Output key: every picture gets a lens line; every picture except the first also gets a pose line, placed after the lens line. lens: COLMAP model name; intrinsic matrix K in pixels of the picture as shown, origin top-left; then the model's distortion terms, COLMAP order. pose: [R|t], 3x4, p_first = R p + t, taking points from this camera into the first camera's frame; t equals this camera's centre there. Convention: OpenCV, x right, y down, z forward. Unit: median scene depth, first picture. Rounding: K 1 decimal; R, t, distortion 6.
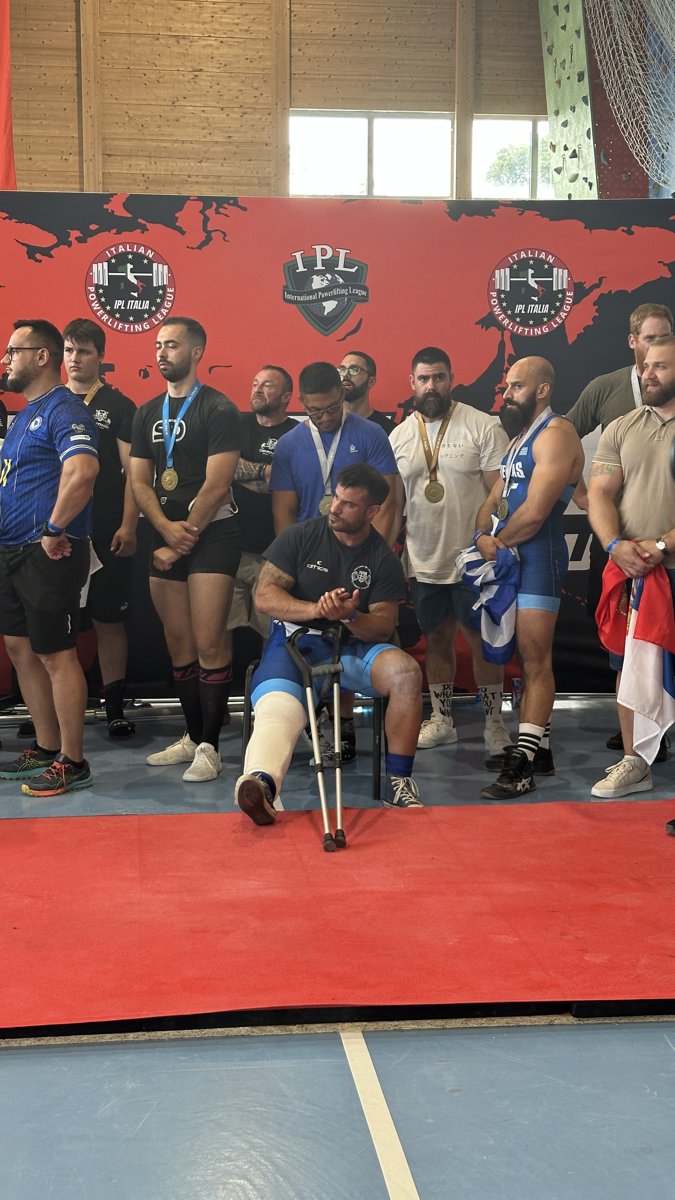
lens RADIAL K [[1684.7, 0, 233.2], [0, 1684.7, 625.6], [0, 0, 1]] dist [0.192426, -0.339648]
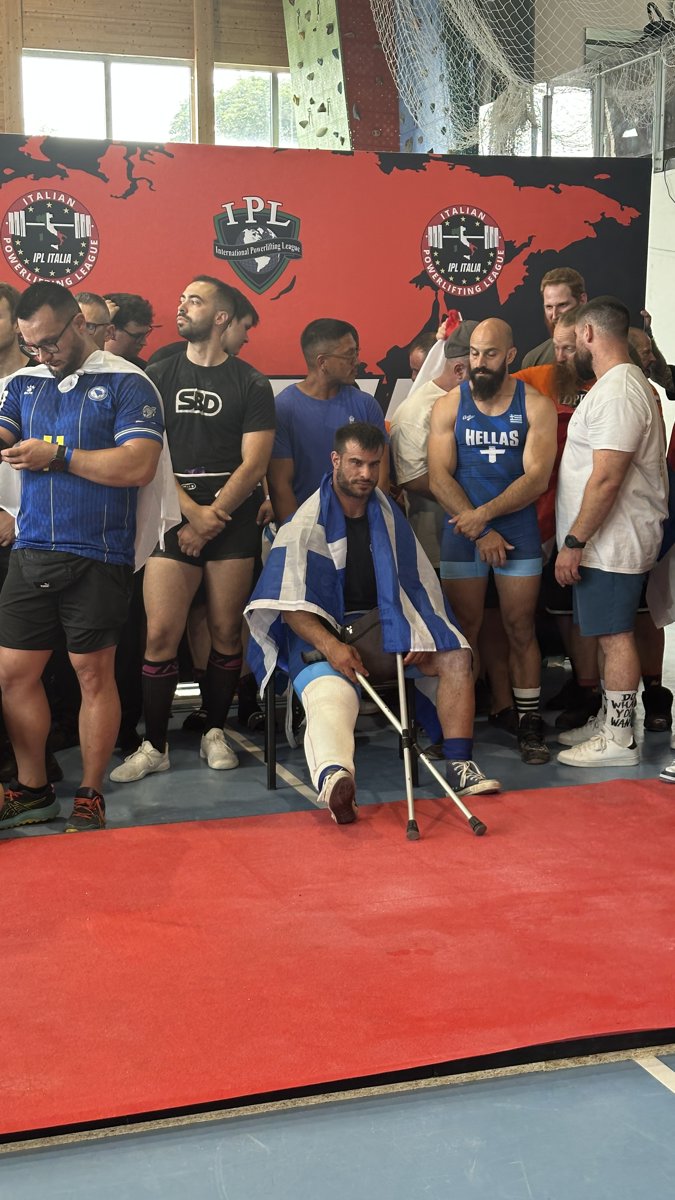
lens RADIAL K [[1718.1, 0, 339.8], [0, 1718.1, 639.4], [0, 0, 1]] dist [0.186296, -0.309824]
pose [[0.979255, -0.036958, 0.199231, -0.101250], [0.031064, 0.998985, 0.032631, -0.009003], [-0.200235, -0.025765, 0.979409, 0.042171]]
